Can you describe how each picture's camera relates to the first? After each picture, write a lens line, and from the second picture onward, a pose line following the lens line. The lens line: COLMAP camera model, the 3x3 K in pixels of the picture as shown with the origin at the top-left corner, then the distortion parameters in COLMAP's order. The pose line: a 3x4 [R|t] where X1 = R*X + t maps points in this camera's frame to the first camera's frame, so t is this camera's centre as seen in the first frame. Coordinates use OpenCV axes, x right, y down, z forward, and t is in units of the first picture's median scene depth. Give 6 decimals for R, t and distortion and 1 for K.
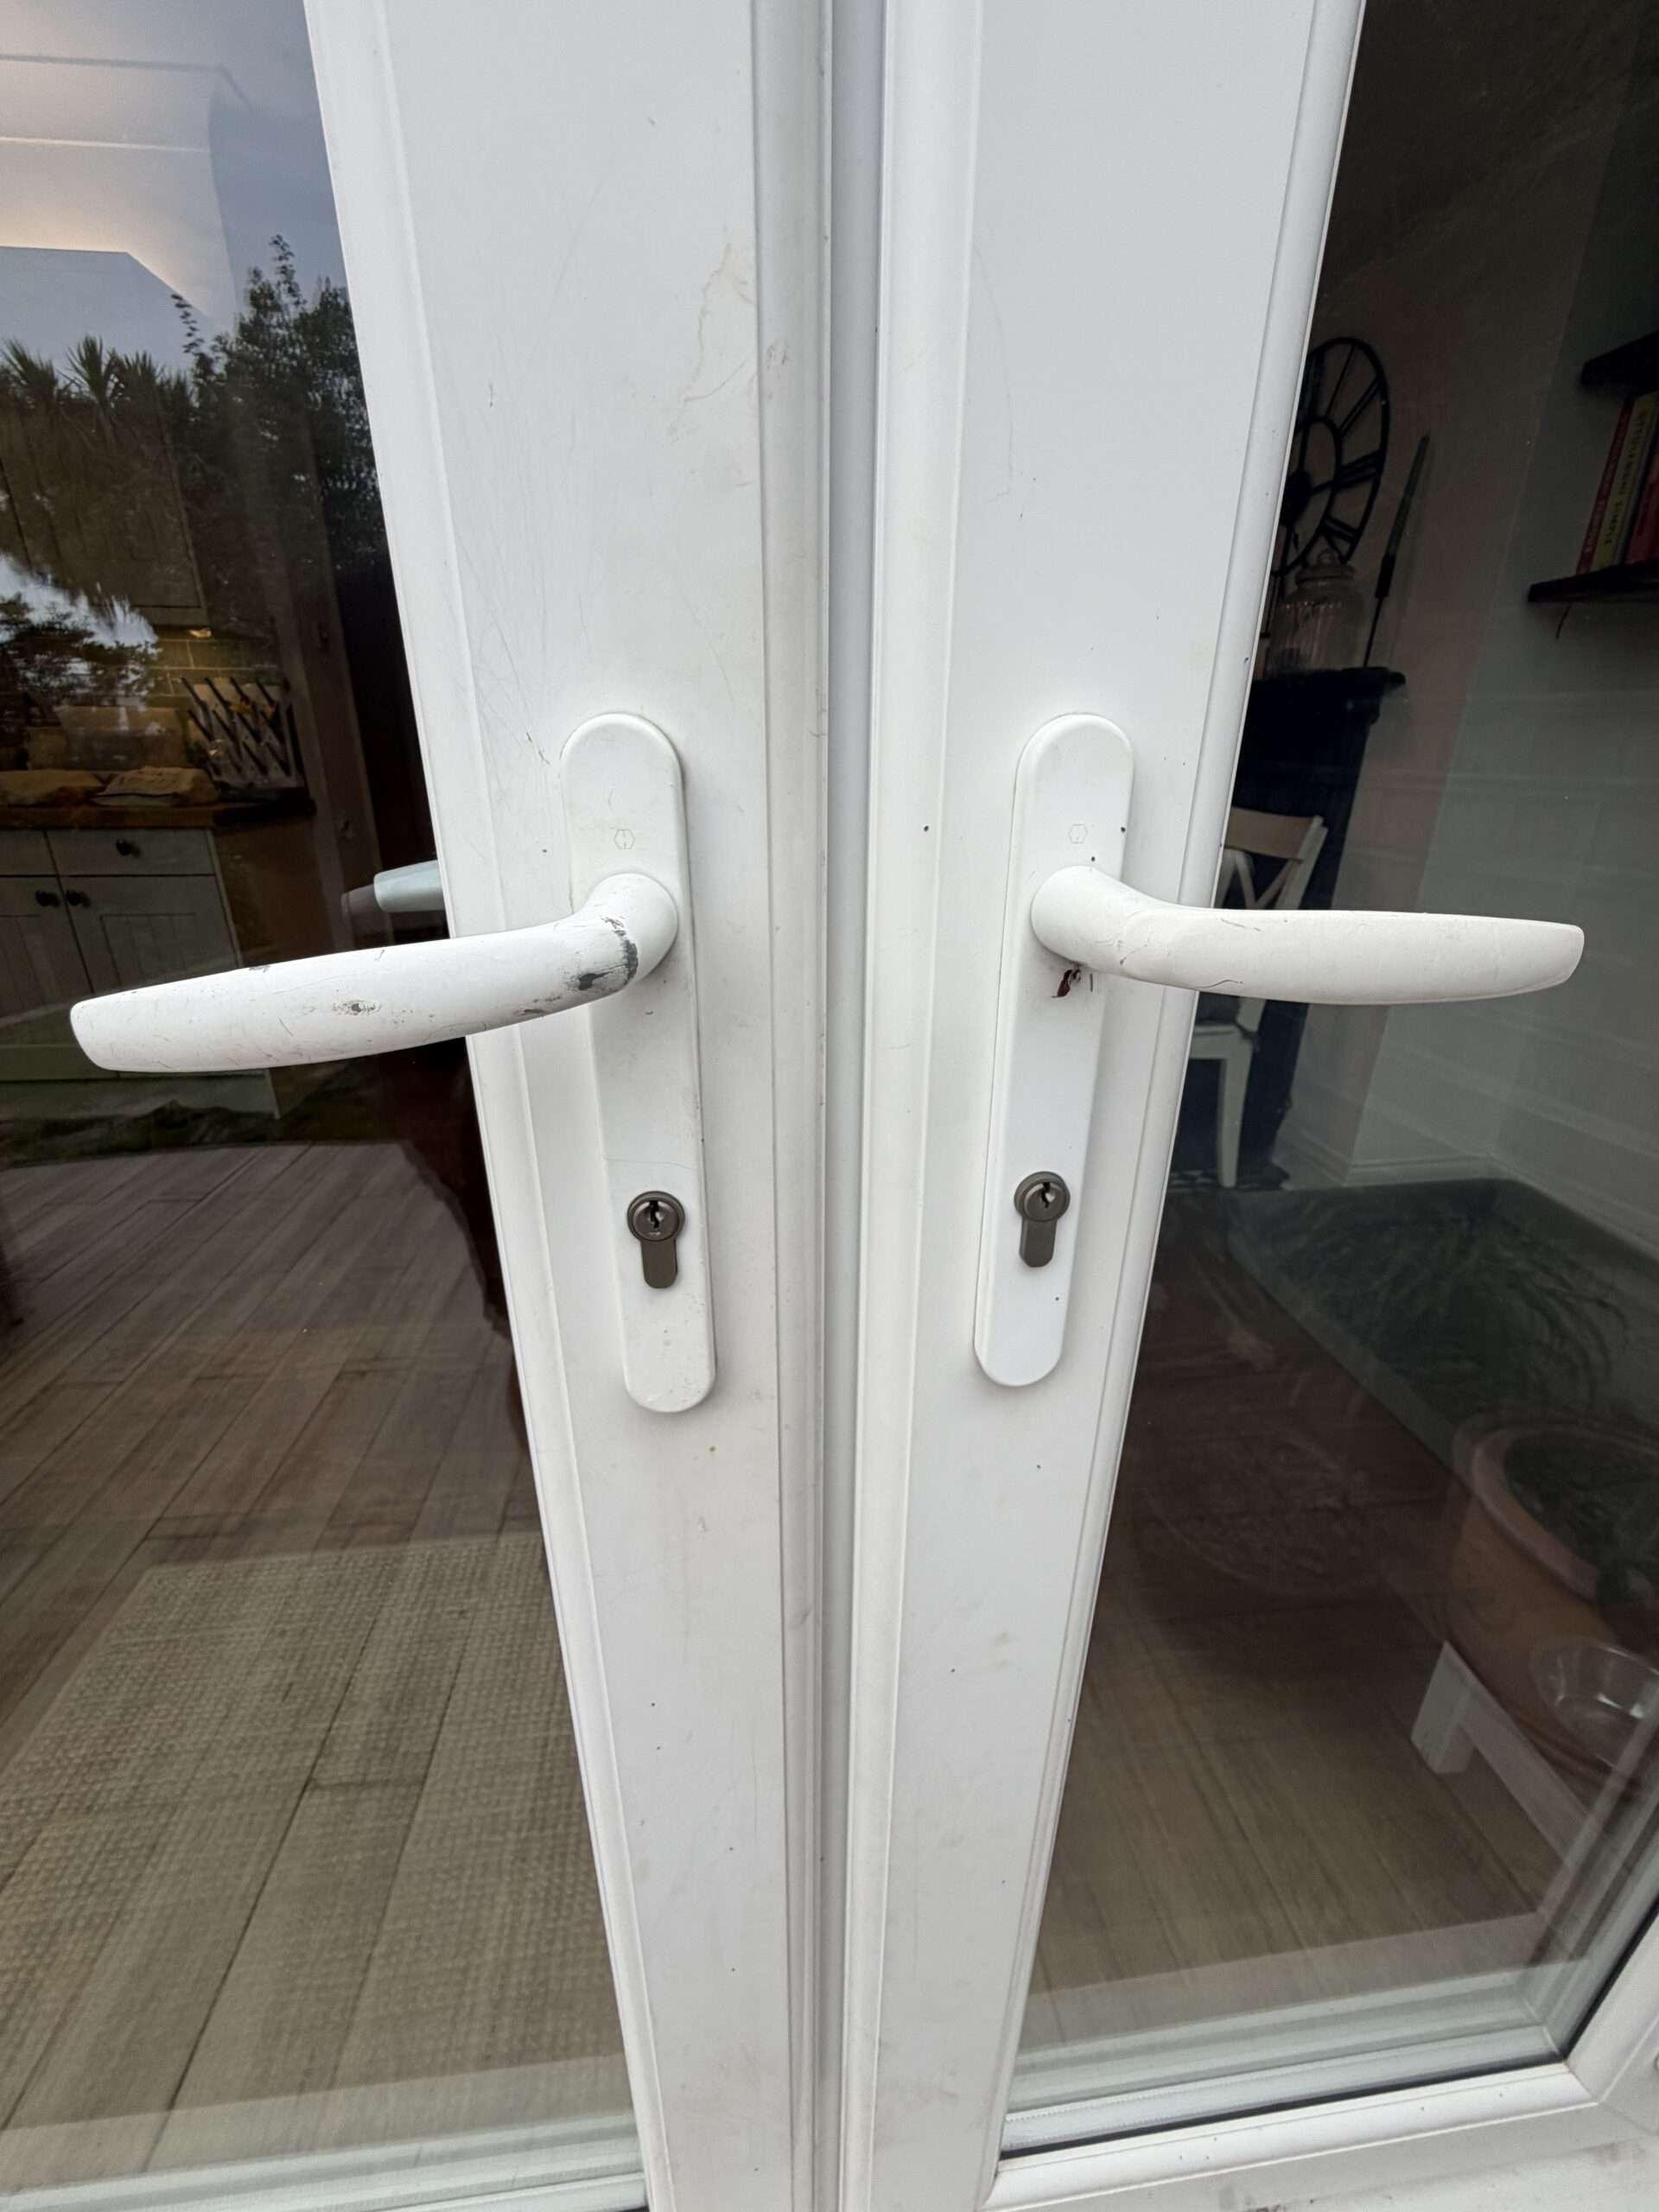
lens RADIAL K [[888.7, 0, 831.5], [0, 888.7, 1106.9], [0, 0, 1]] dist [-0.001841, -0.000505]
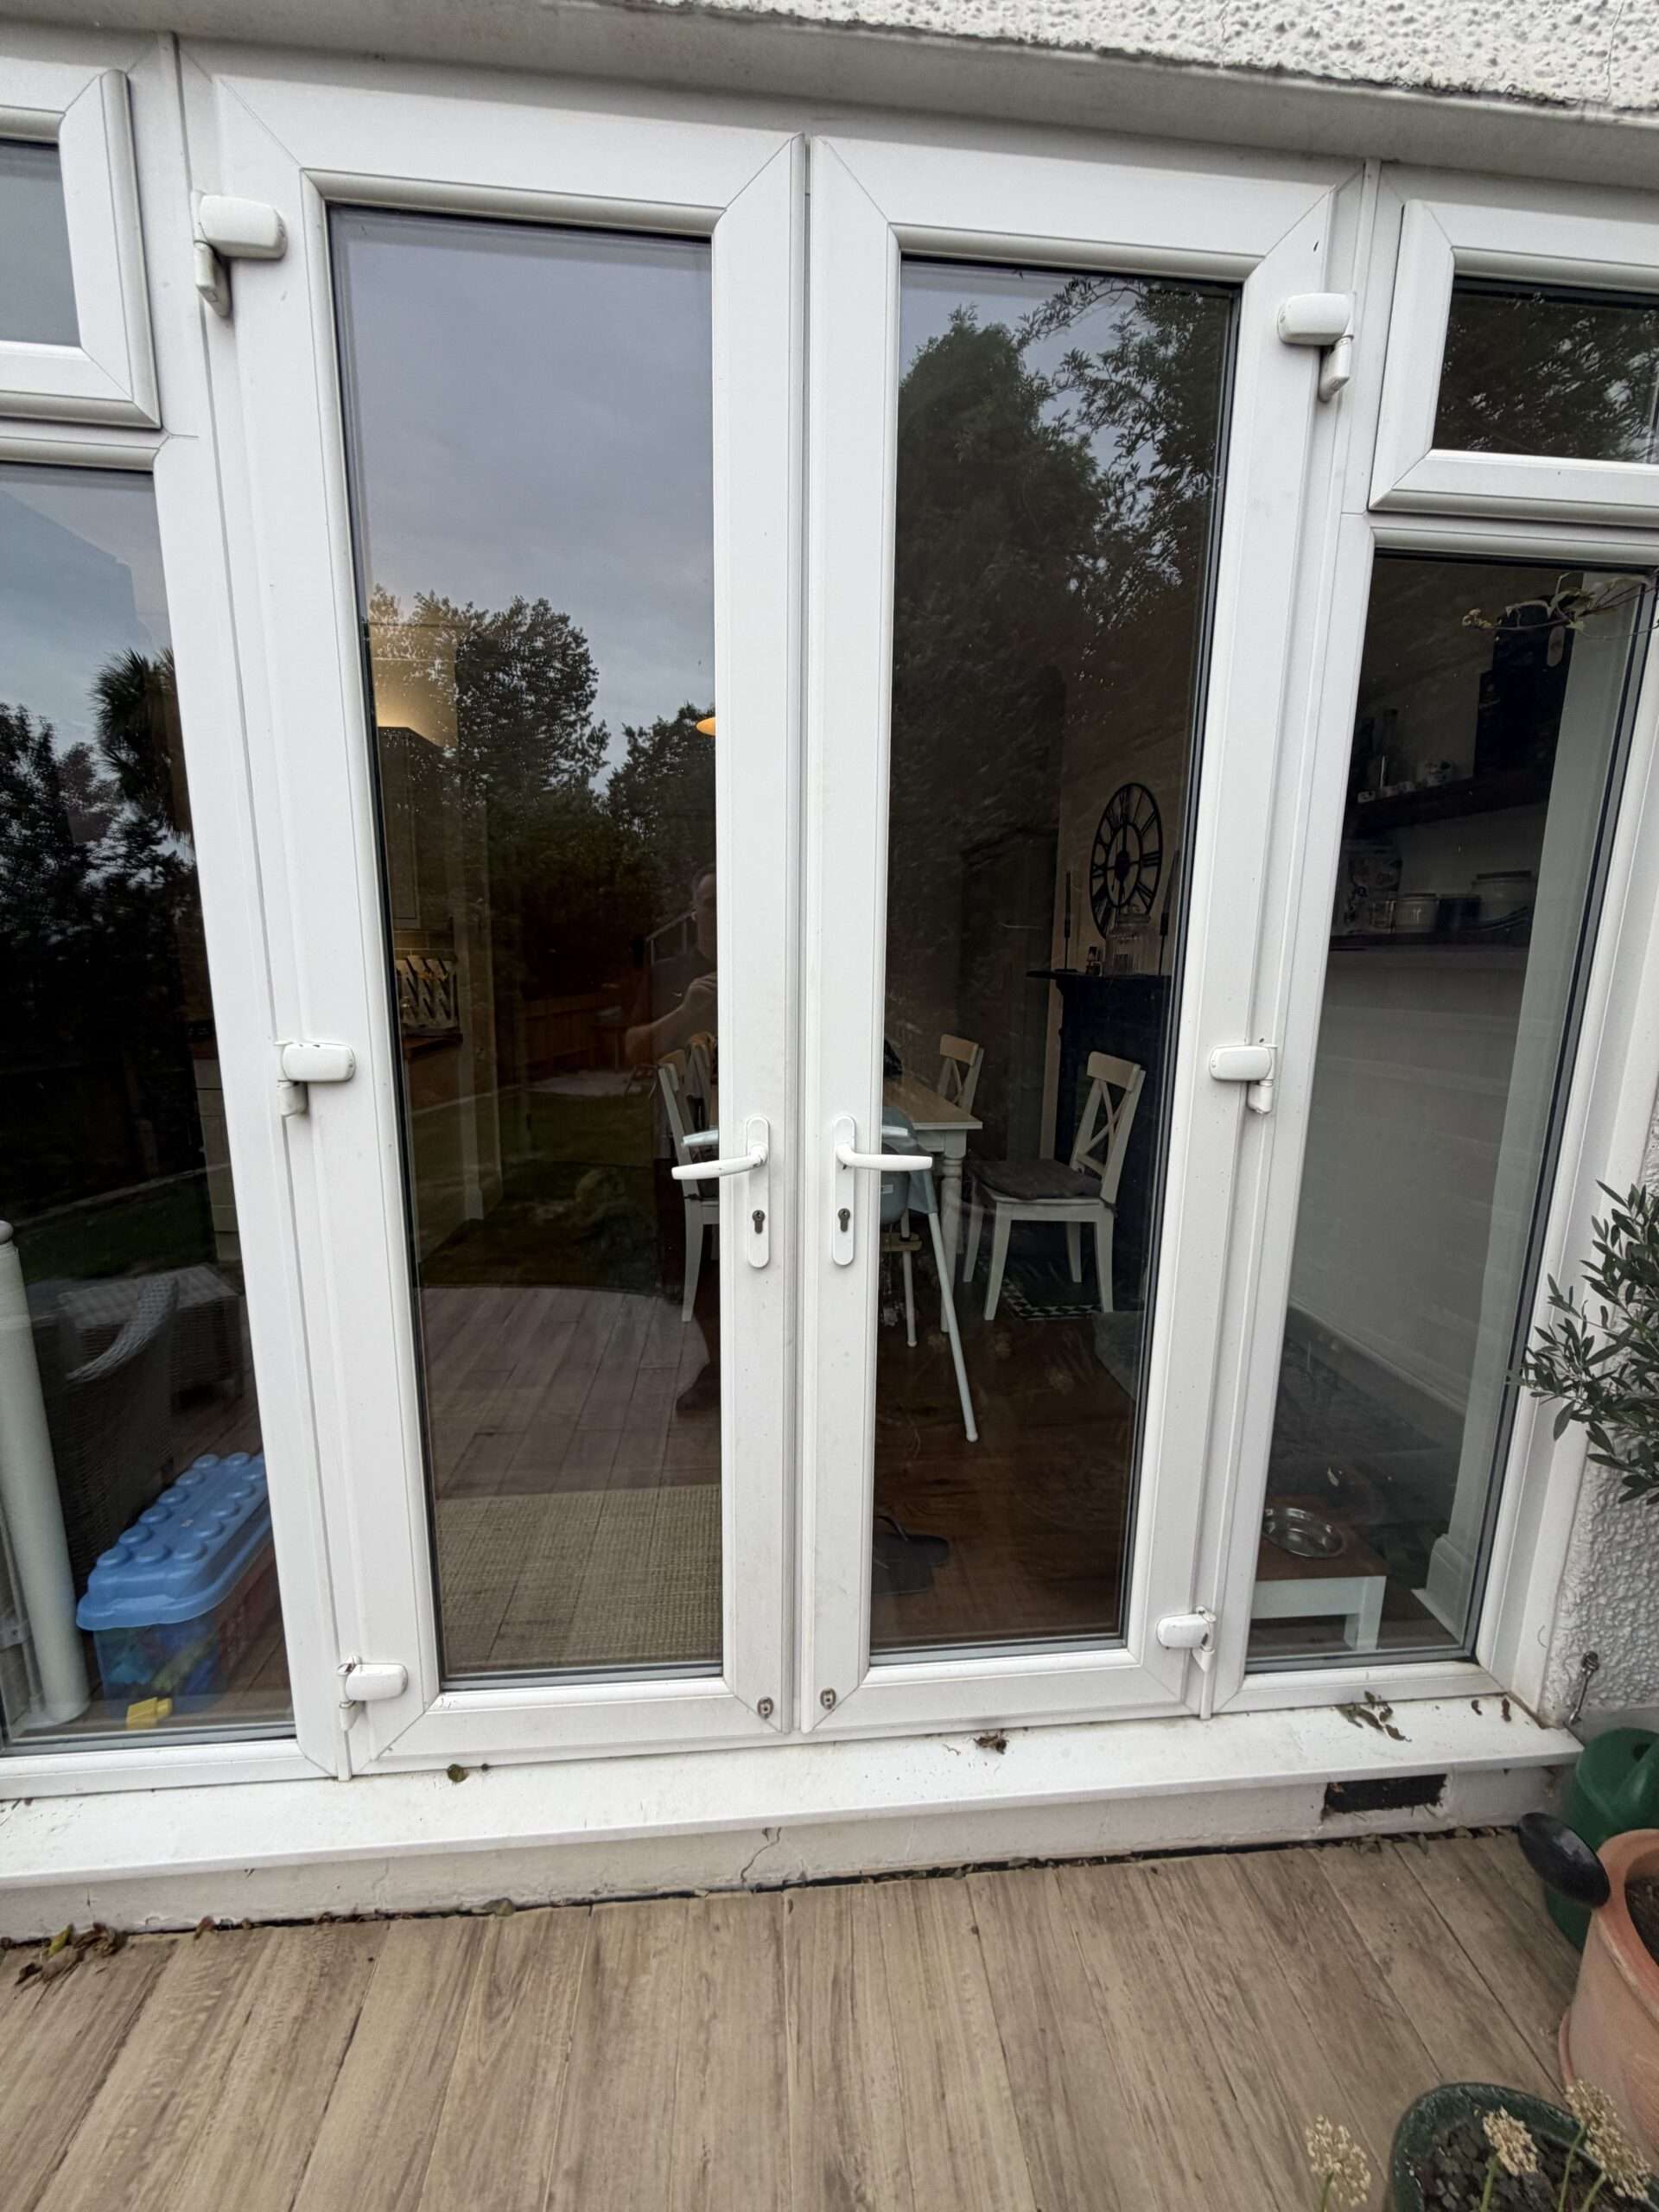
lens RADIAL K [[888.7, 0, 831.8], [0, 888.7, 1108.8], [0, 0, 1]] dist [-0.001841, -0.000505]
pose [[0.999871, 0.010242, -0.012339, 0.033697], [-0.012539, 0.978999, -0.203480, 0.073540], [0.009996, 0.203609, 0.979001, -0.519743]]
